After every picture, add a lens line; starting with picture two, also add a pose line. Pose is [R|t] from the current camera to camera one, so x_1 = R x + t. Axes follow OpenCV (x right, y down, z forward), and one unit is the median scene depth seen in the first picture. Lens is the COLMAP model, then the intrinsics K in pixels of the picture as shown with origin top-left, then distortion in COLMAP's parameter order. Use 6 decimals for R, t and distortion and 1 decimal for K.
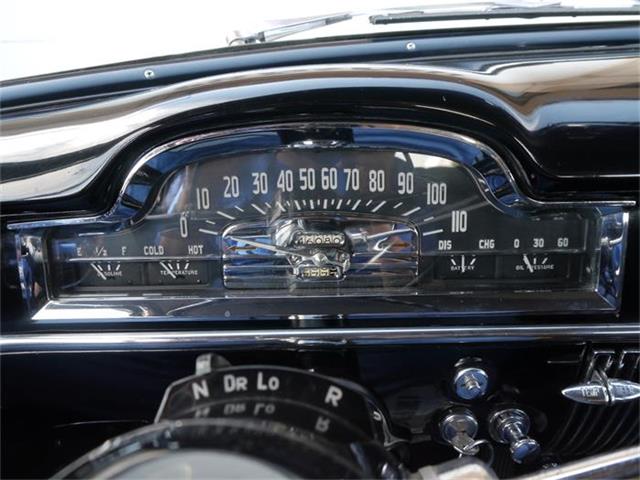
lens RADIAL K [[524.4, 0, 320.0], [0, 524.4, 240.0], [0, 0, 1]] dist [-0.039784, 0.016540]
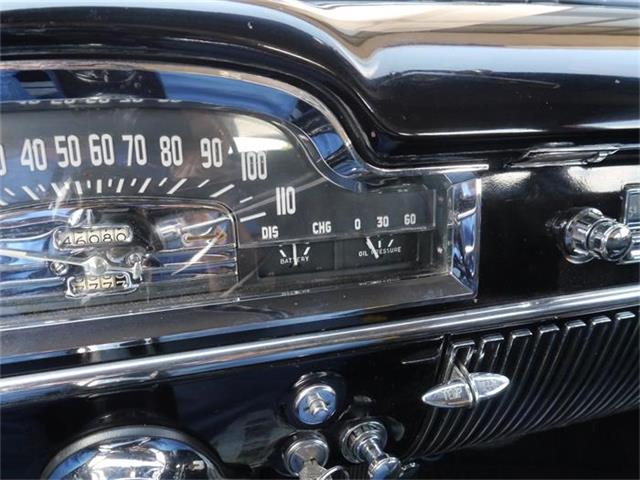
lens RADIAL K [[524.4, 0, 320.0], [0, 524.4, 240.0], [0, 0, 1]] dist [-0.039784, 0.016540]
pose [[0.953228, -0.074441, 0.292942, 0.082611], [0.072746, 0.997211, 0.016694, 0.013275], [-0.293367, 0.005397, 0.955985, 0.242543]]
